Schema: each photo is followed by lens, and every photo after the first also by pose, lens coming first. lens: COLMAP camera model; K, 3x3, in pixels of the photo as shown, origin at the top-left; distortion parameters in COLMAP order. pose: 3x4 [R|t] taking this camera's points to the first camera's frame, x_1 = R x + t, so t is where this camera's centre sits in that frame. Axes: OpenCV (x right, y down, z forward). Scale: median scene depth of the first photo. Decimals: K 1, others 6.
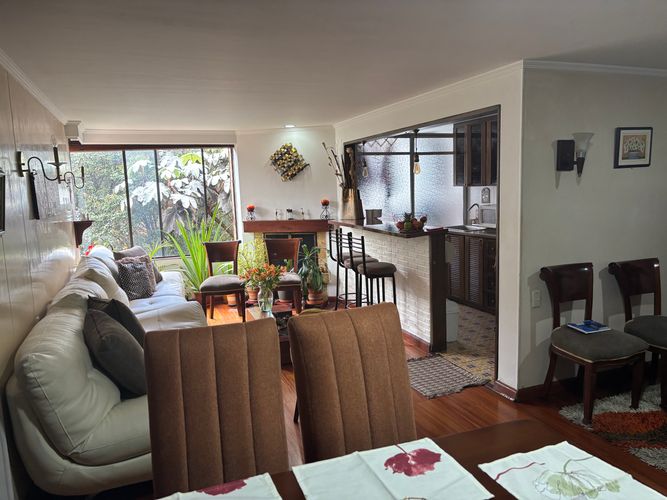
lens RADIAL K [[504.1, 0, 332.5], [0, 504.1, 248.6], [0, 0, 1]] dist [0.034043, -0.033826]
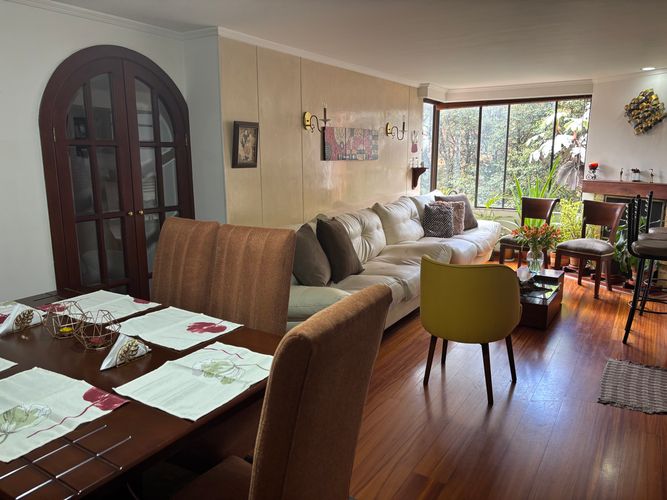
lens RADIAL K [[504.1, 0, 332.3], [0, 504.1, 248.0], [0, 0, 1]] dist [0.034043, -0.033826]
pose [[0.592818, 0.181561, -0.784603, 0.511548], [-0.115881, 0.983348, 0.139996, -0.015278], [0.796956, 0.007929, 0.603986, 0.146993]]
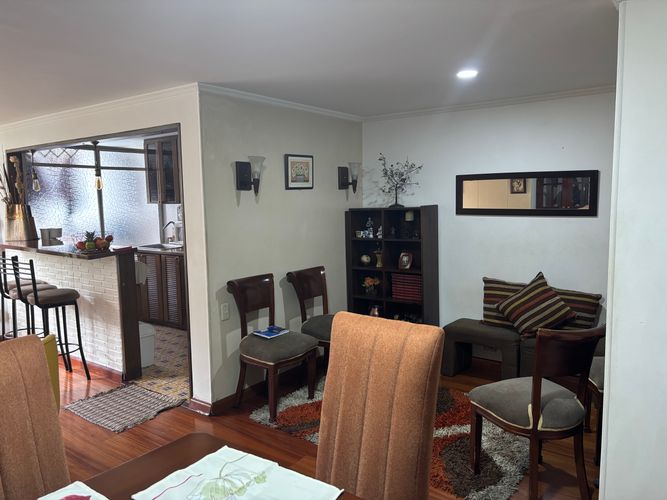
lens RADIAL K [[504.1, 0, 342.2], [0, 504.1, 244.8], [0, 0, 1]] dist [0.034043, -0.033826]
pose [[0.839014, -0.031678, 0.543187, 0.040300], [0.055482, 0.998081, -0.027492, 0.003294], [-0.541274, 0.053203, 0.839162, -0.009235]]
